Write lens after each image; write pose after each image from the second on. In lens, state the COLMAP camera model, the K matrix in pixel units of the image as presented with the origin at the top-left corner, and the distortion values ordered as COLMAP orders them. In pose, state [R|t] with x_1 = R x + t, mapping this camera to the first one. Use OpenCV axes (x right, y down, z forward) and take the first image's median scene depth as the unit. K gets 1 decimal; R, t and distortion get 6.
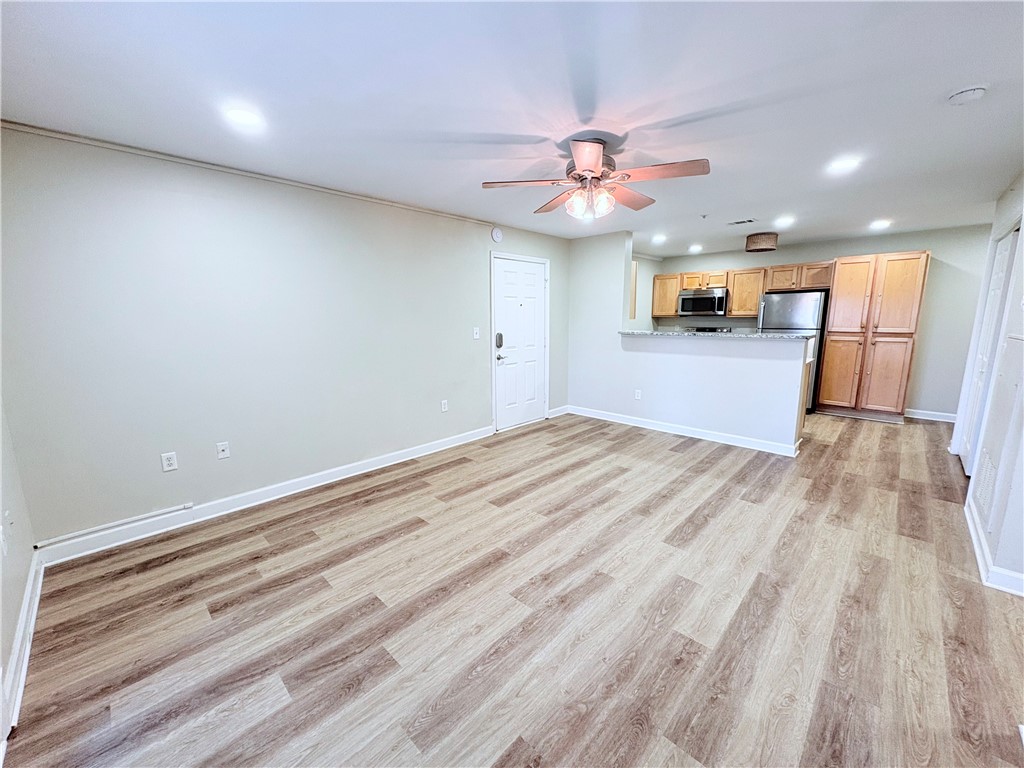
lens RADIAL K [[405.7, 0, 512.0], [0, 405.7, 384.1], [0, 0, 1]] dist [-0.000999, 0.000685]
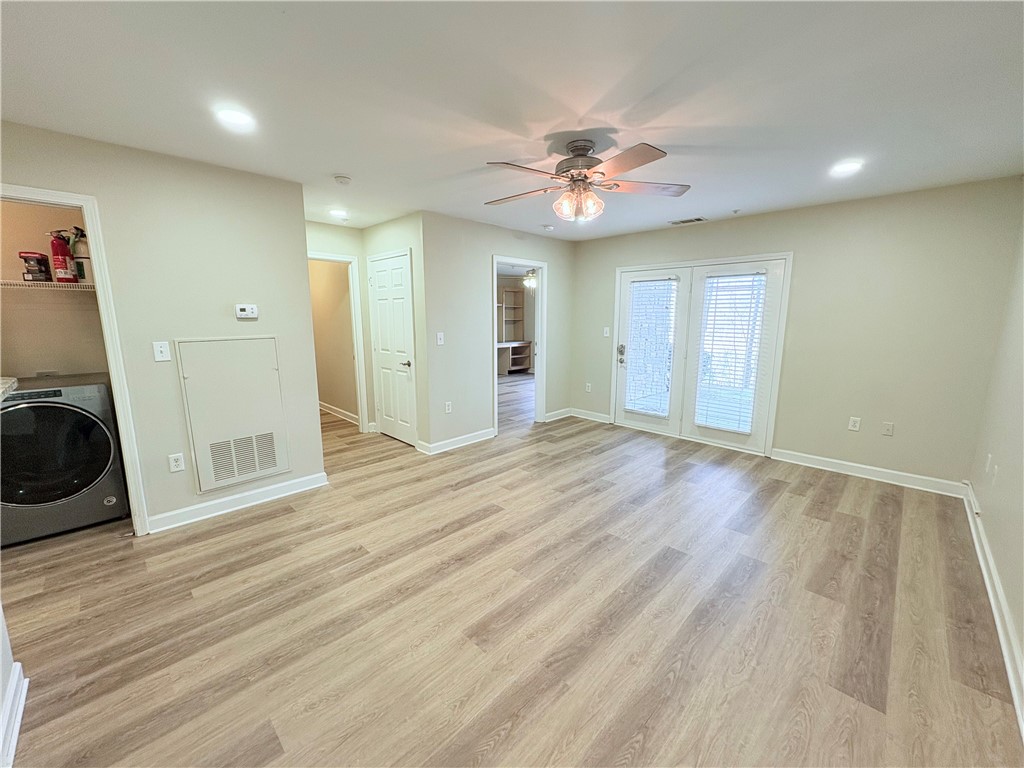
lens RADIAL K [[405.7, 0, 513.5], [0, 405.7, 384.0], [0, 0, 1]] dist [-0.000999, 0.000685]
pose [[-0.999968, 0.005360, 0.005885, 0.291143], [0.007003, 0.943829, 0.330360, -0.304763], [-0.003783, 0.330390, -0.943837, 1.736654]]
